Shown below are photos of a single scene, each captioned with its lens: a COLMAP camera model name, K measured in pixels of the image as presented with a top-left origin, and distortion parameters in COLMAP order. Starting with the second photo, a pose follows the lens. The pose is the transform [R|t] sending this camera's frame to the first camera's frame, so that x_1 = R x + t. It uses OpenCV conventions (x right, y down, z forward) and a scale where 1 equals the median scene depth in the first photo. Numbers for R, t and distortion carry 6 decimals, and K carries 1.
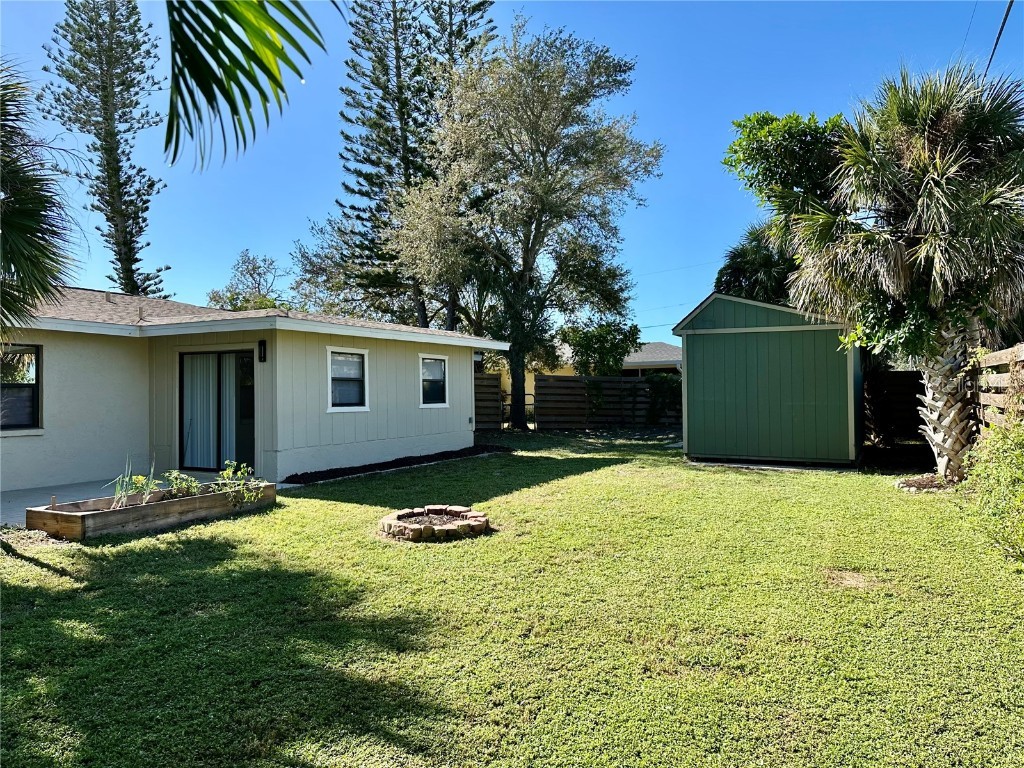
lens RADIAL K [[712.1, 0, 508.3], [0, 712.1, 376.8], [0, 0, 1]] dist [0.049686, -0.061172]
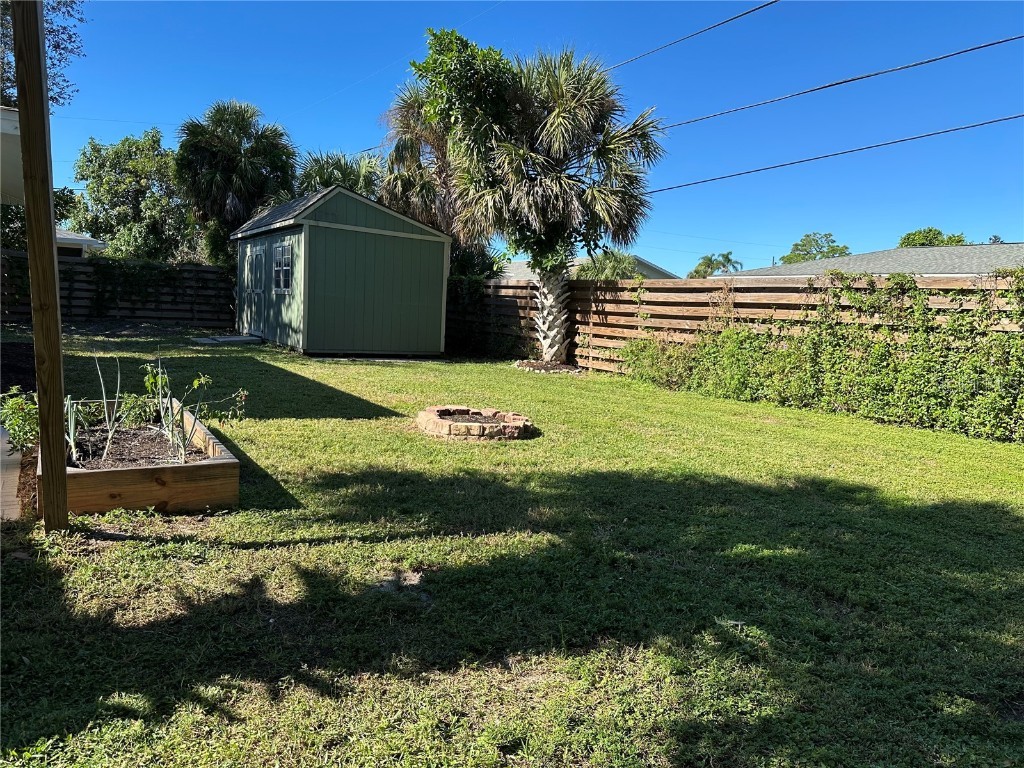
lens RADIAL K [[712.1, 0, 520.8], [0, 712.1, 391.4], [0, 0, 1]] dist [0.049686, -0.061172]
pose [[0.496080, -0.063240, 0.865971, -0.538896], [-0.077200, 0.990182, 0.116536, 0.032643], [-0.864838, -0.124664, 0.486327, 0.309437]]
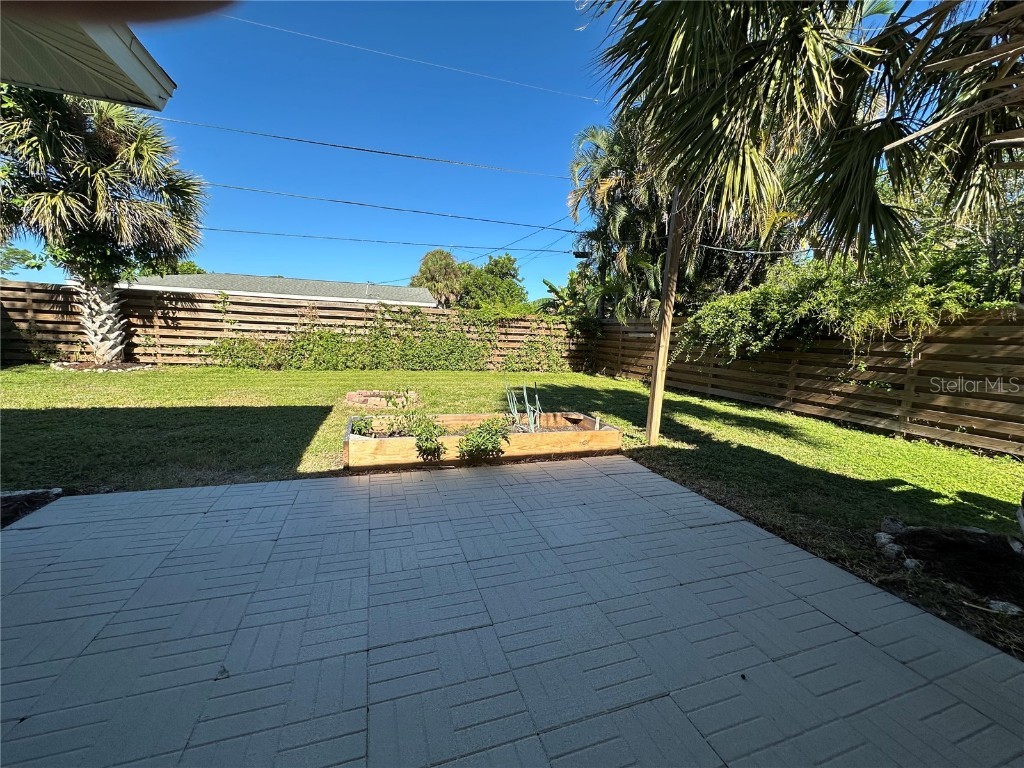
lens RADIAL K [[406.5, 0, 509.4], [0, 406.5, 388.4], [0, 0, 1]] dist [0.003176, 0.000171]
pose [[-0.720313, -0.109872, 0.684892, -0.543228], [-0.052142, 0.993159, 0.104486, 0.050220], [-0.691687, 0.039551, -0.721114, 0.886711]]
